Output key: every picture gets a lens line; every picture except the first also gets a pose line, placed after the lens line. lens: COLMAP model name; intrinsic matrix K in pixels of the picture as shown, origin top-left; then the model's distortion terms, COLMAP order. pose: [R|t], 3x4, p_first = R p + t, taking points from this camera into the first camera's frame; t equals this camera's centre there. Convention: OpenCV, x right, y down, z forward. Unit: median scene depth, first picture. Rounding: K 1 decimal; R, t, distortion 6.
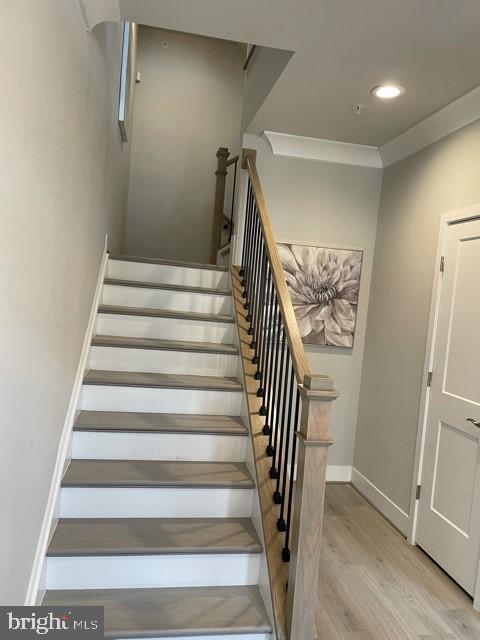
lens RADIAL K [[475.9, 0, 246.0], [0, 475.9, 320.3], [0, 0, 1]] dist [0.115063, -0.126517]
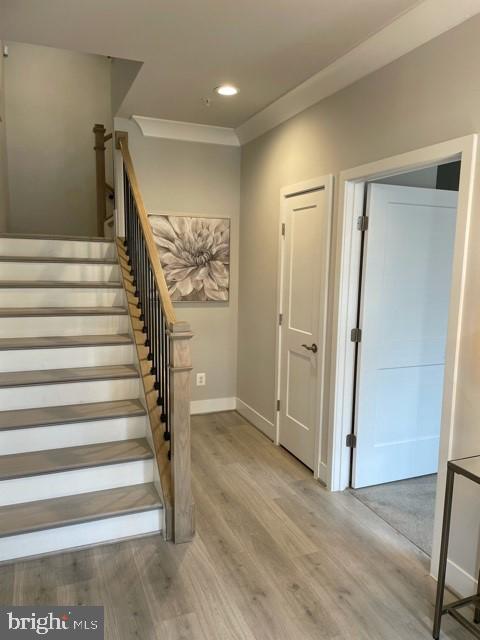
lens RADIAL K [[475.9, 0, 246.0], [0, 475.9, 320.3], [0, 0, 1]] dist [0.115063, -0.126517]
pose [[0.978609, -0.092319, 0.183855, 0.051026], [0.076288, 0.992790, 0.092453, -0.001189], [-0.191064, -0.076449, 0.978596, -0.225643]]
